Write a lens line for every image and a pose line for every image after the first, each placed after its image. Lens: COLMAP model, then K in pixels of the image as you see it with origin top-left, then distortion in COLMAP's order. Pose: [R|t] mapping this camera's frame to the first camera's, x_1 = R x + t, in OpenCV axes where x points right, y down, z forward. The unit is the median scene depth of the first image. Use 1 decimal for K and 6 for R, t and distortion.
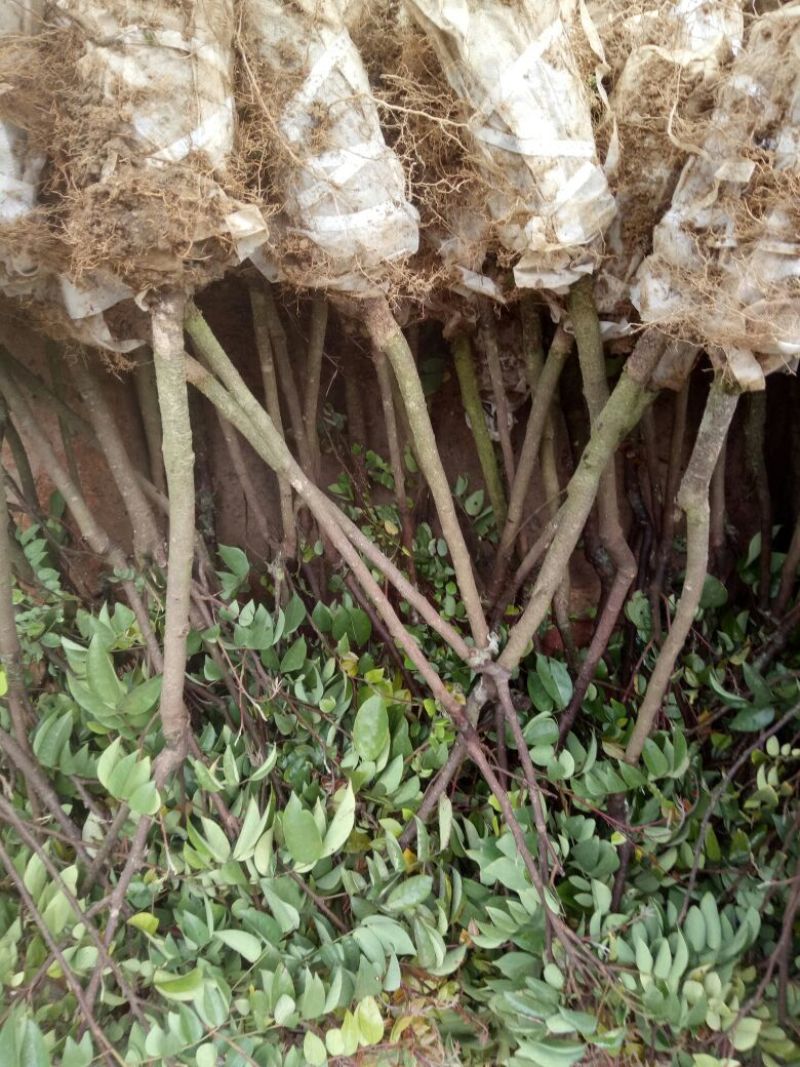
lens RADIAL K [[829.2, 0, 400.0], [0, 829.2, 533.5], [0, 0, 1]] dist [0.049978, -0.032658]
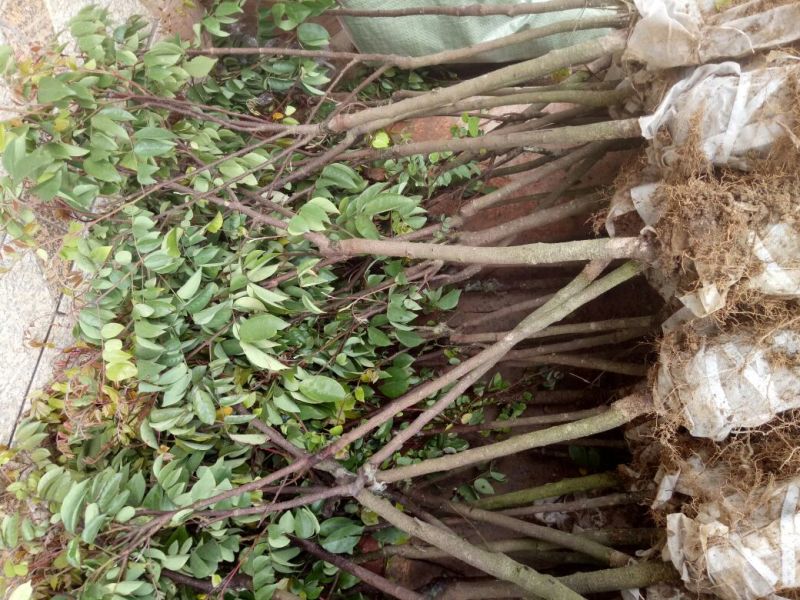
lens RADIAL K [[621.7, 0, 401.2], [0, 621.7, 292.7], [0, 0, 1]] dist [0.049978, -0.032658]
pose [[-0.069747, 0.962267, -0.263016, 0.080131], [-0.996119, -0.052990, 0.070284, 0.046085], [0.053694, 0.266897, 0.962228, -0.021006]]
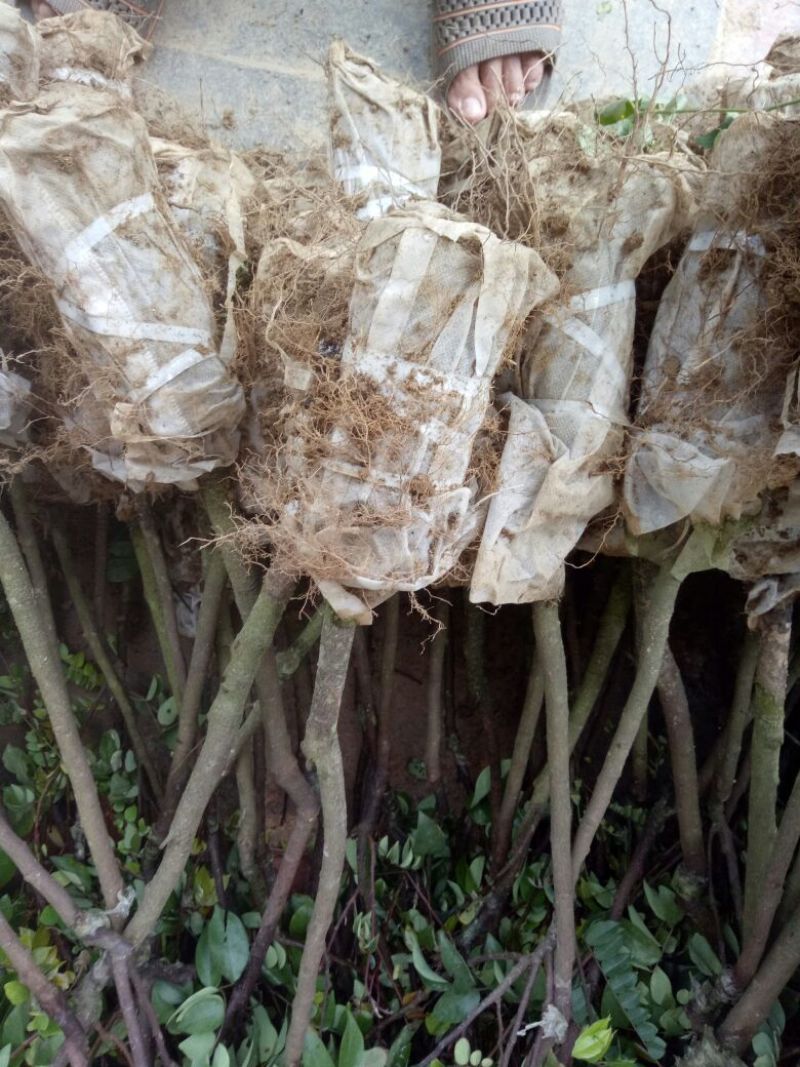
lens RADIAL K [[829.2, 0, 400.0], [0, 829.2, 533.5], [0, 0, 1]] dist [0.049978, -0.032658]
pose [[0.994077, 0.076803, 0.076897, 0.299365], [-0.061079, 0.980028, -0.189245, -0.081754], [-0.089896, 0.183427, 0.978914, 0.129993]]
